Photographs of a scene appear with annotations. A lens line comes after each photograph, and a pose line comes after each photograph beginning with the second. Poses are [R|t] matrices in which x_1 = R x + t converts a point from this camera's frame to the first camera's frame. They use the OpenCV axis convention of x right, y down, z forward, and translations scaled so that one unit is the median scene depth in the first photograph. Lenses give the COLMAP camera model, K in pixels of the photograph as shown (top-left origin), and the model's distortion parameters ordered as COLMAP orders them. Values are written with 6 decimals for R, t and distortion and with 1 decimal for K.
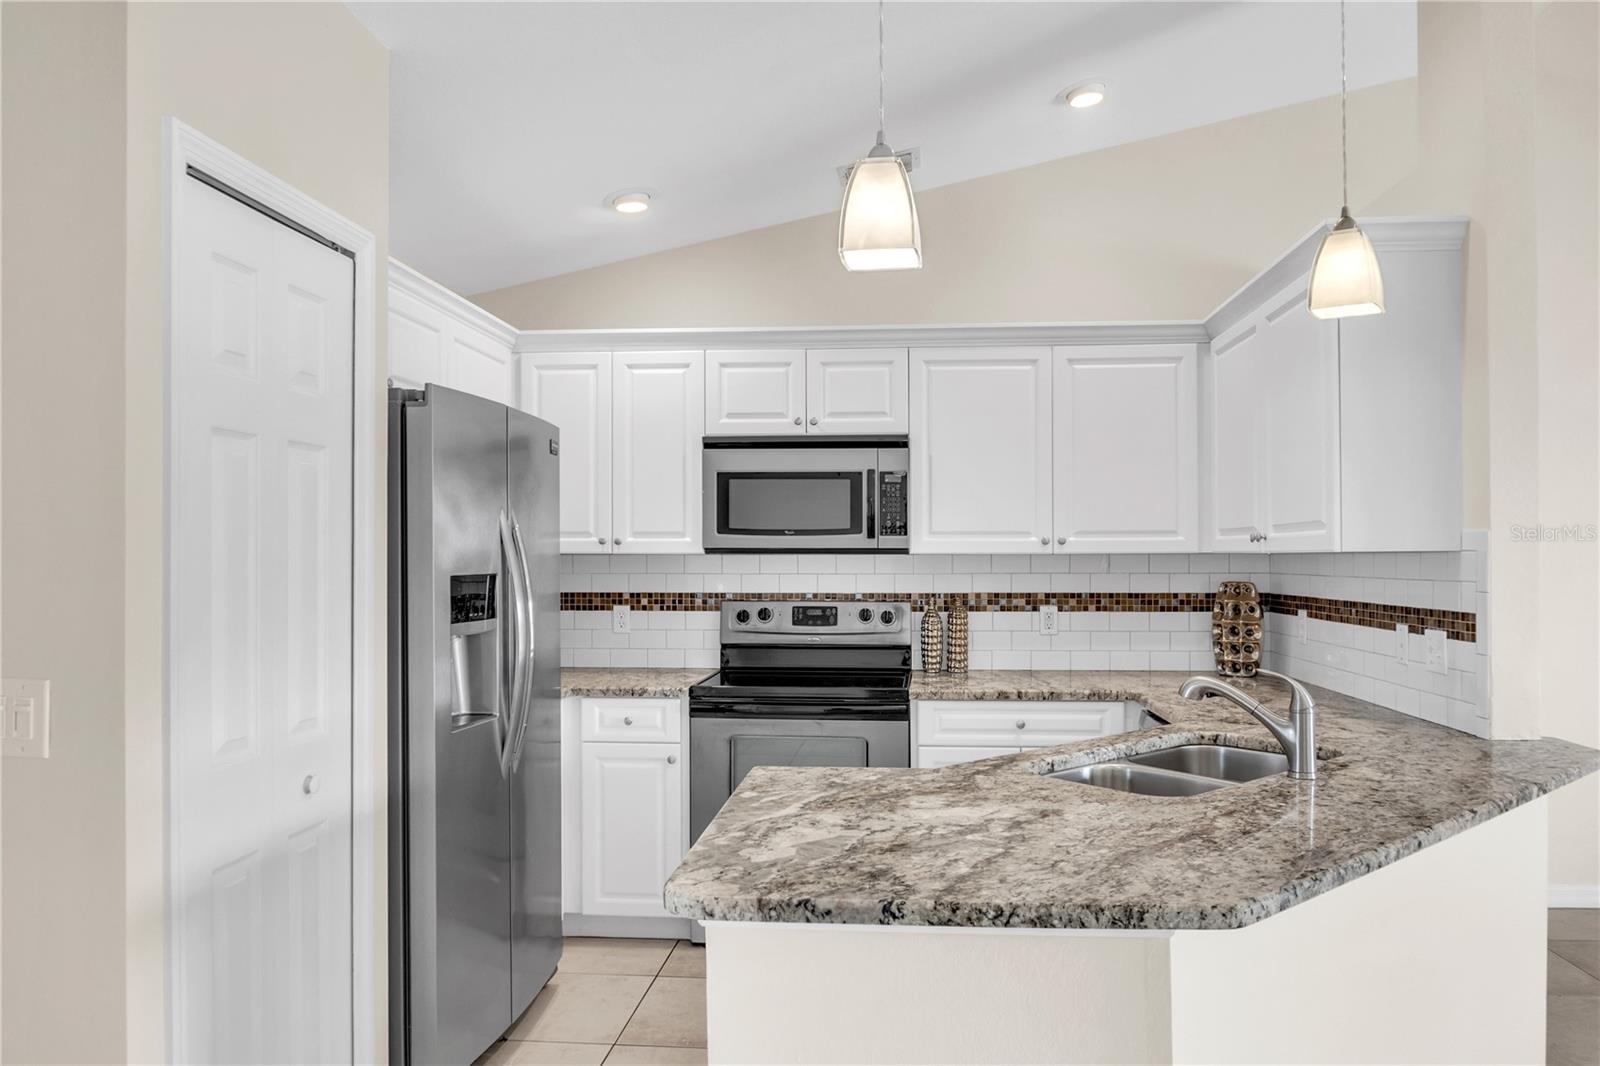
lens RADIAL K [[1131.1, 0, 851.7], [0, 1131.1, 572.2], [0, 0, 1]] dist [-0.020560, 0.000023]
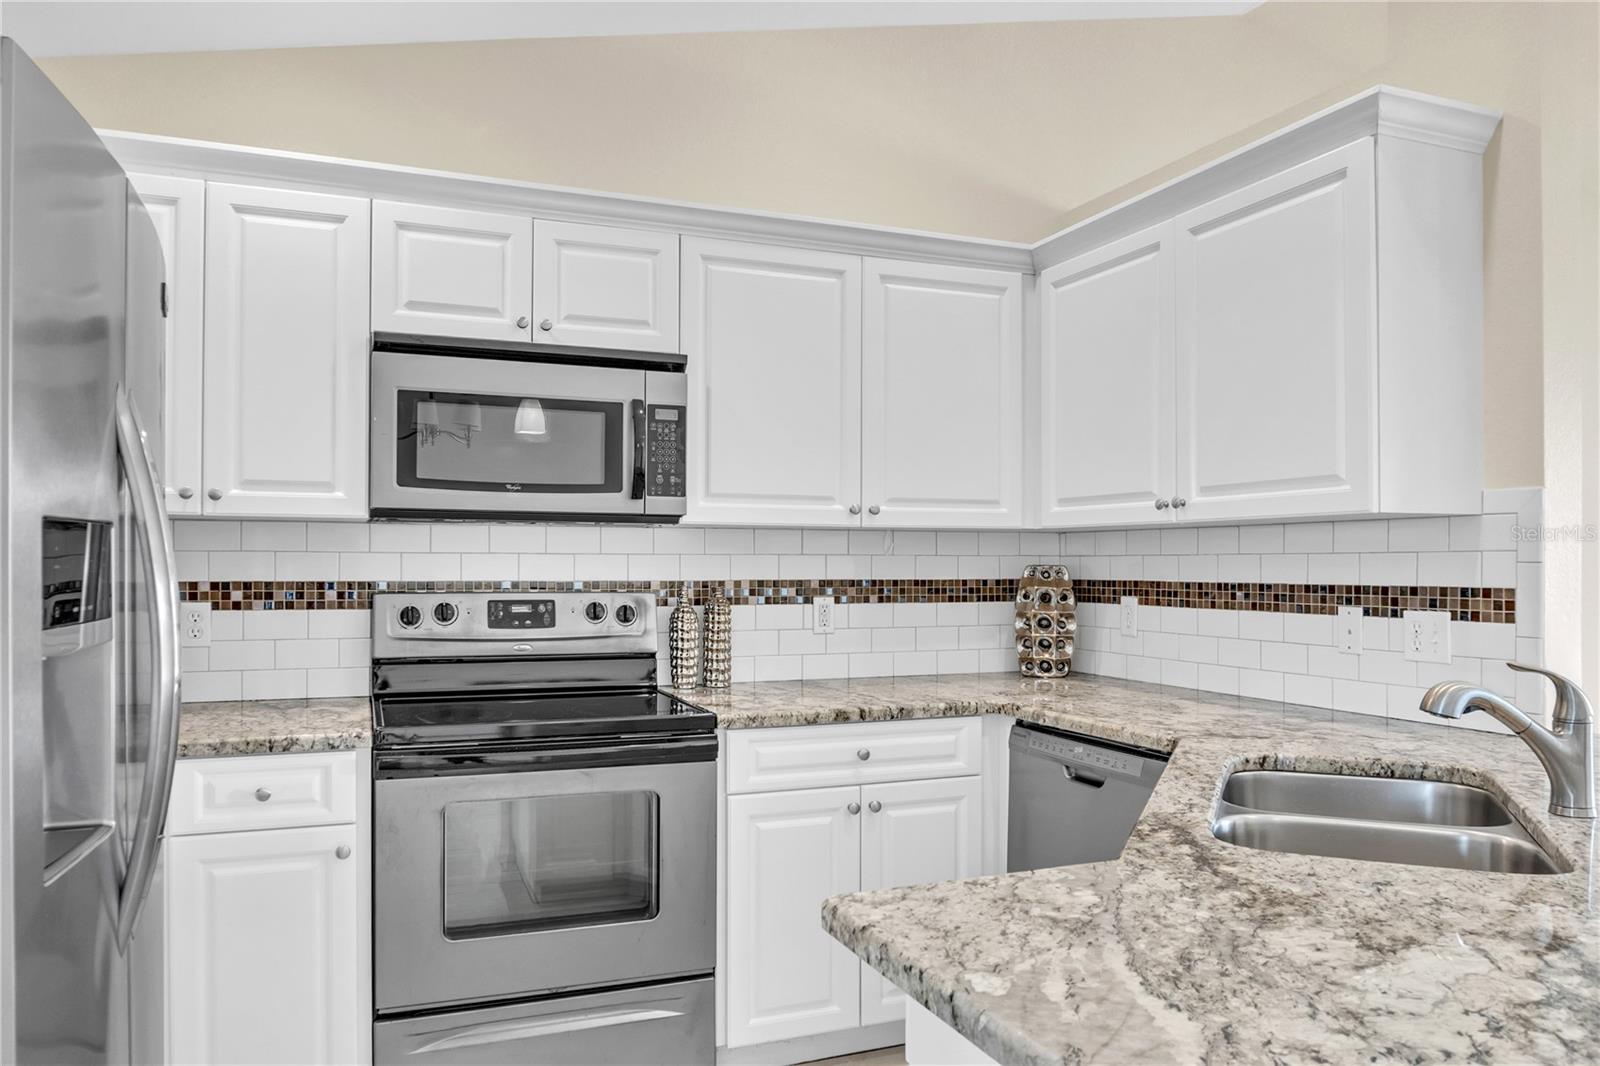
lens RADIAL K [[1131.1, 0, 826.1], [0, 1131.1, 567.0], [0, 0, 1]] dist [-0.020560, 0.000023]
pose [[0.898072, 0.002121, 0.439844, -0.181047], [0.002632, 0.999945, -0.010197, 0.018863], [-0.439841, 0.010315, 0.898016, 0.323781]]
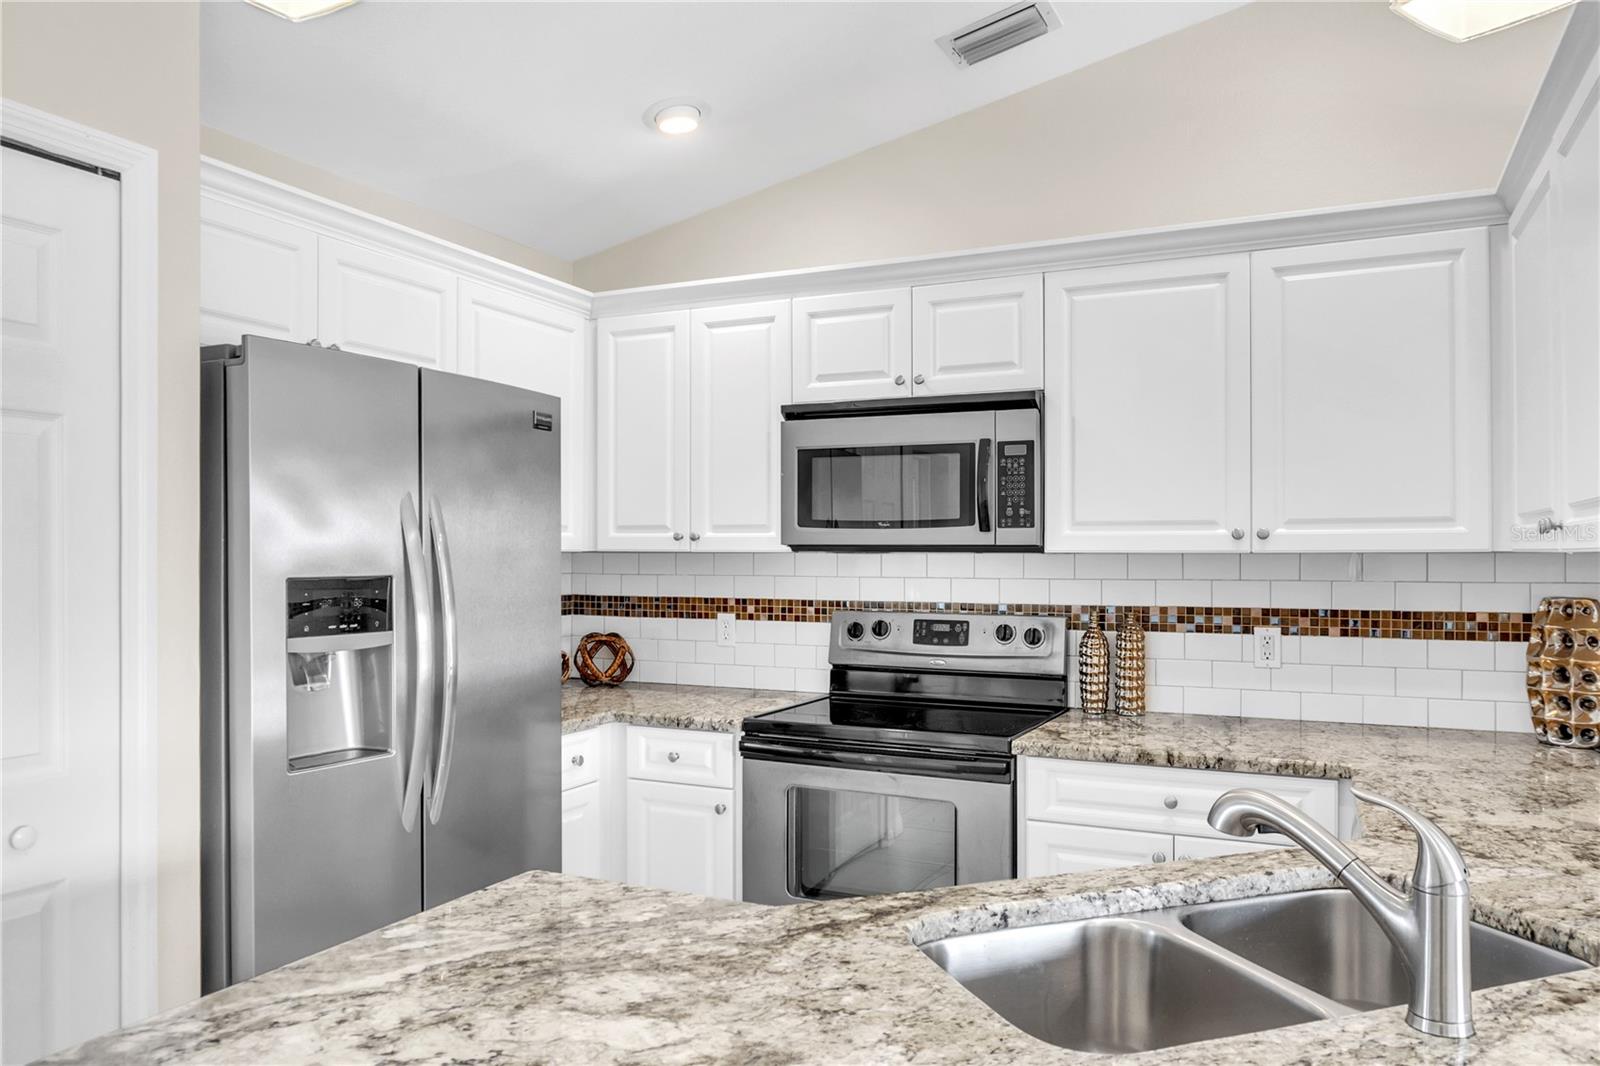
lens RADIAL K [[1131.1, 0, 810.6], [0, 1131.1, 565.9], [0, 0, 1]] dist [-0.020560, 0.000023]
pose [[0.929124, 0.005650, -0.369726, 0.183331], [-0.007653, 0.999963, -0.003949, -0.003424], [0.369690, 0.006499, 0.929133, 0.263368]]
